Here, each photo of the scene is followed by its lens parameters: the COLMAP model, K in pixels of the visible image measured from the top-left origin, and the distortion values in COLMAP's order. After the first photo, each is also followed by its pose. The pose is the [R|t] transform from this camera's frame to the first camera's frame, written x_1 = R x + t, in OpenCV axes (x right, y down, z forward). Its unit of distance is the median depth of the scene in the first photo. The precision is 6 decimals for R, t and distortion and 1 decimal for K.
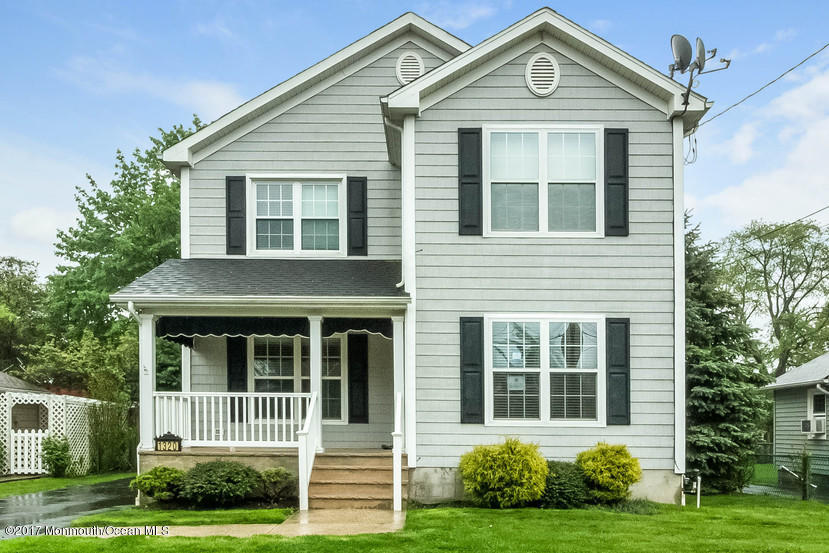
lens RADIAL K [[363.6, 0, 414.4], [0, 363.6, 282.5], [0, 0, 1]] dist [0.001059, 0.000049]
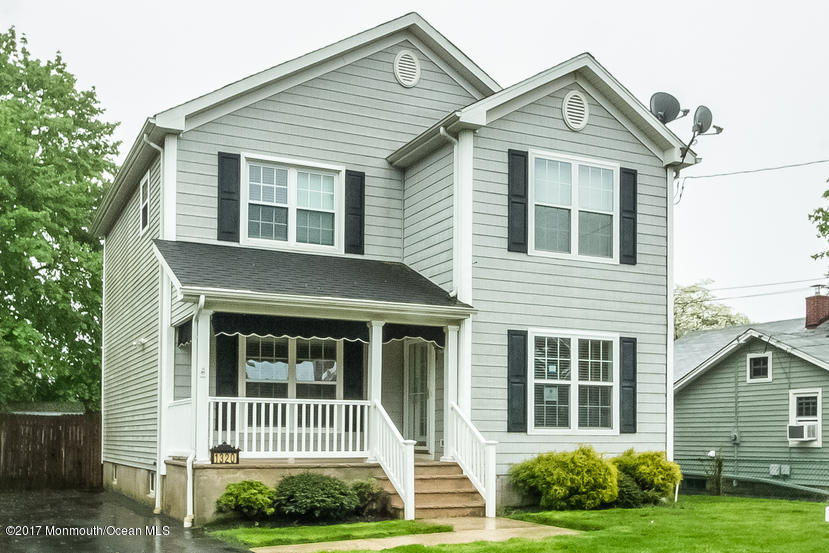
lens RADIAL K [[383.1, 0, 413.4], [0, 383.1, 273.4], [0, 0, 1]] dist [0.001995, -0.000229]
pose [[0.974000, 0.085565, 0.209769, -0.353953], [-0.081259, 0.996269, -0.029078, -0.011149], [-0.211474, 0.011277, 0.977319, -0.021093]]
